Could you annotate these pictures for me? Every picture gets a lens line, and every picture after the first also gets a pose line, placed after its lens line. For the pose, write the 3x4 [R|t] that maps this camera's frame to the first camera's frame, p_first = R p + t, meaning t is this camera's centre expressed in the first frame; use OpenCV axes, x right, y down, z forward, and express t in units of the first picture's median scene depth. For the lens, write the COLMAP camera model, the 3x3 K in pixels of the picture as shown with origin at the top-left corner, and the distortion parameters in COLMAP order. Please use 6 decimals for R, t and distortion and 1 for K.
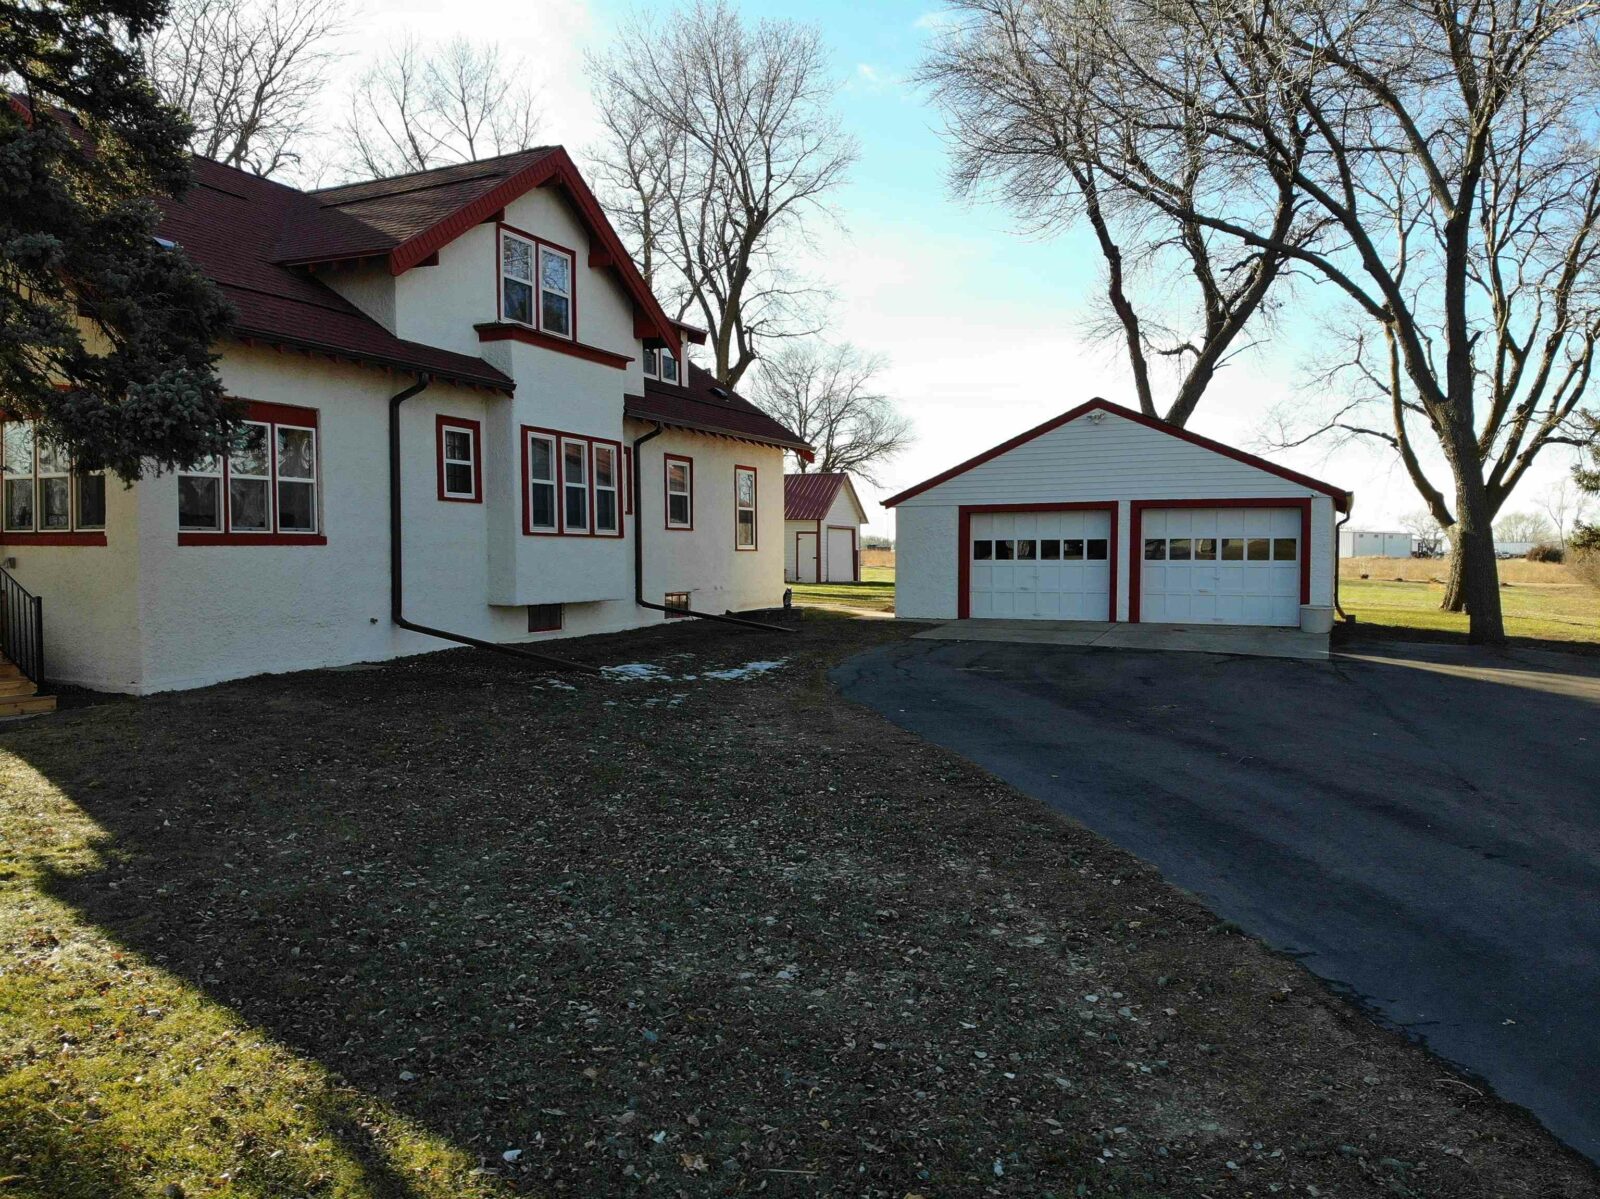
lens RADIAL K [[1158.3, 0, 803.0], [0, 1158.3, 621.4], [0, 0, 1]] dist [0.114711, -0.230758]
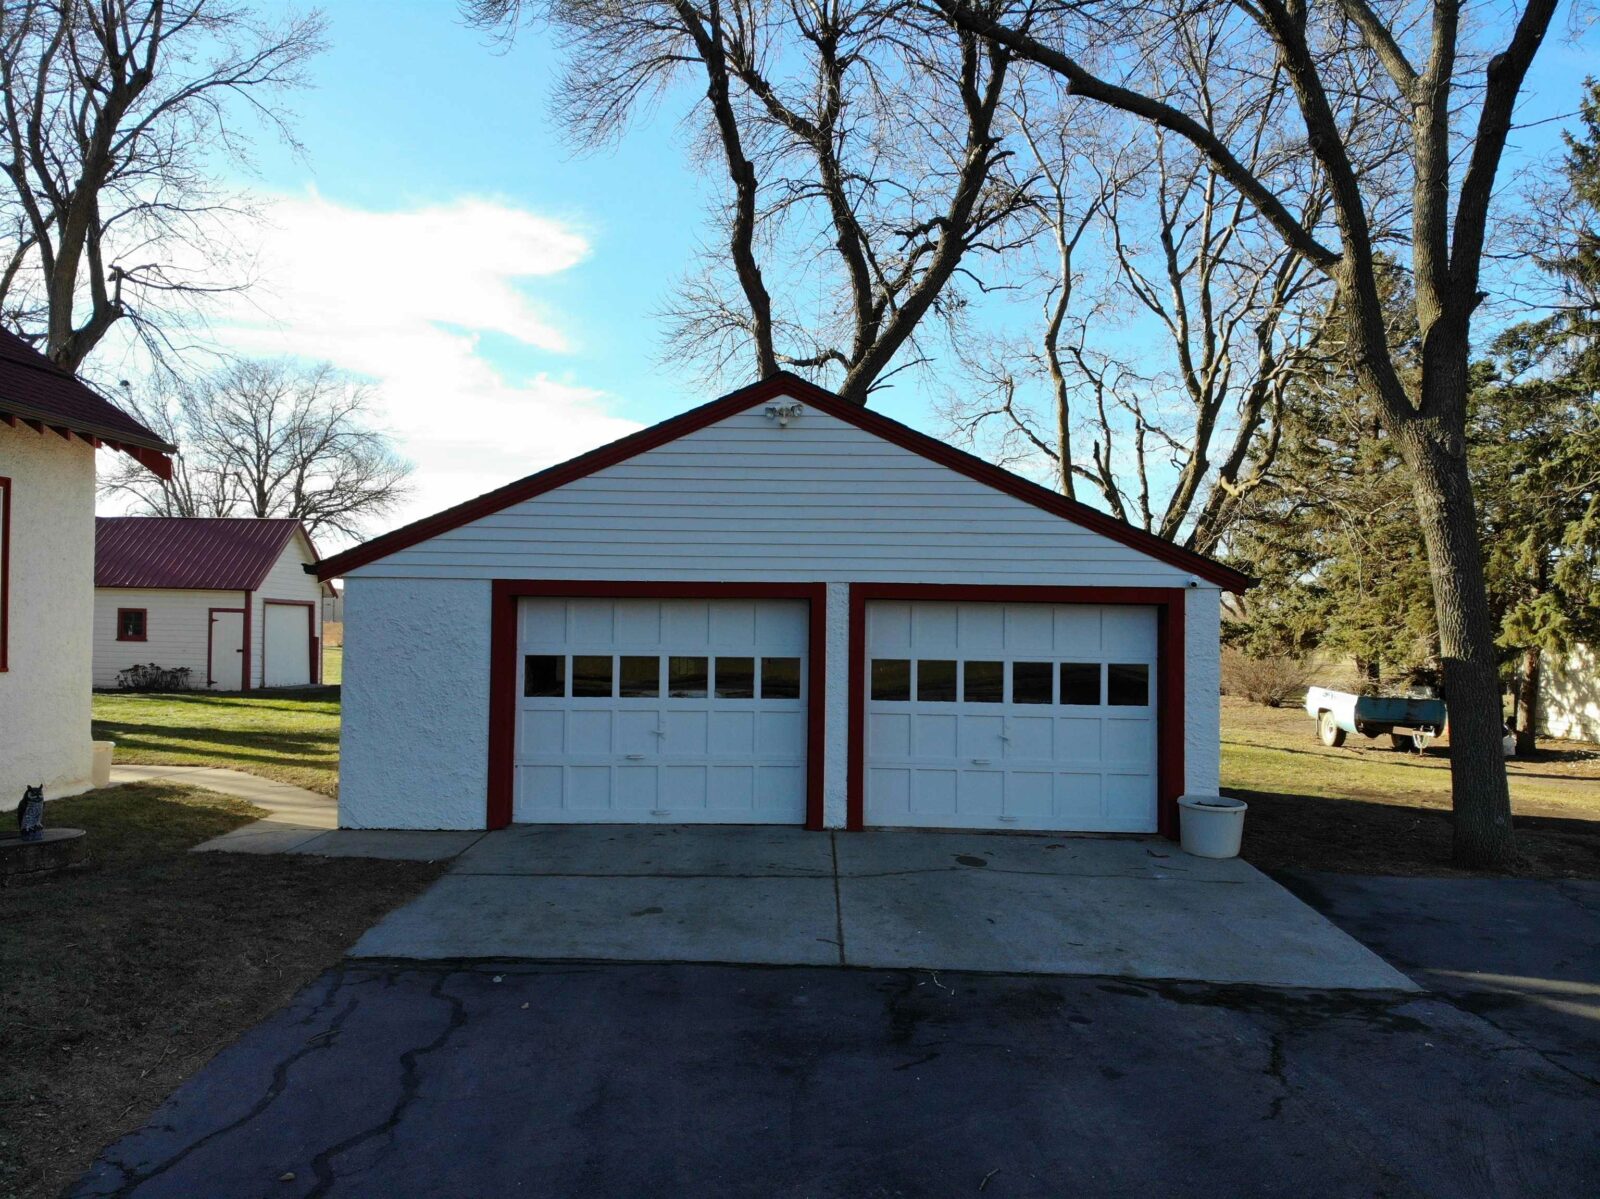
lens RADIAL K [[1158.9, 0, 805.0], [0, 1158.9, 605.5], [0, 0, 1]] dist [0.100863, -0.199638]
pose [[0.915224, 0.016590, 0.402604, 0.080498], [0.012129, 0.997565, -0.068678, -0.075144], [-0.402763, 0.067739, 0.912794, 0.695154]]
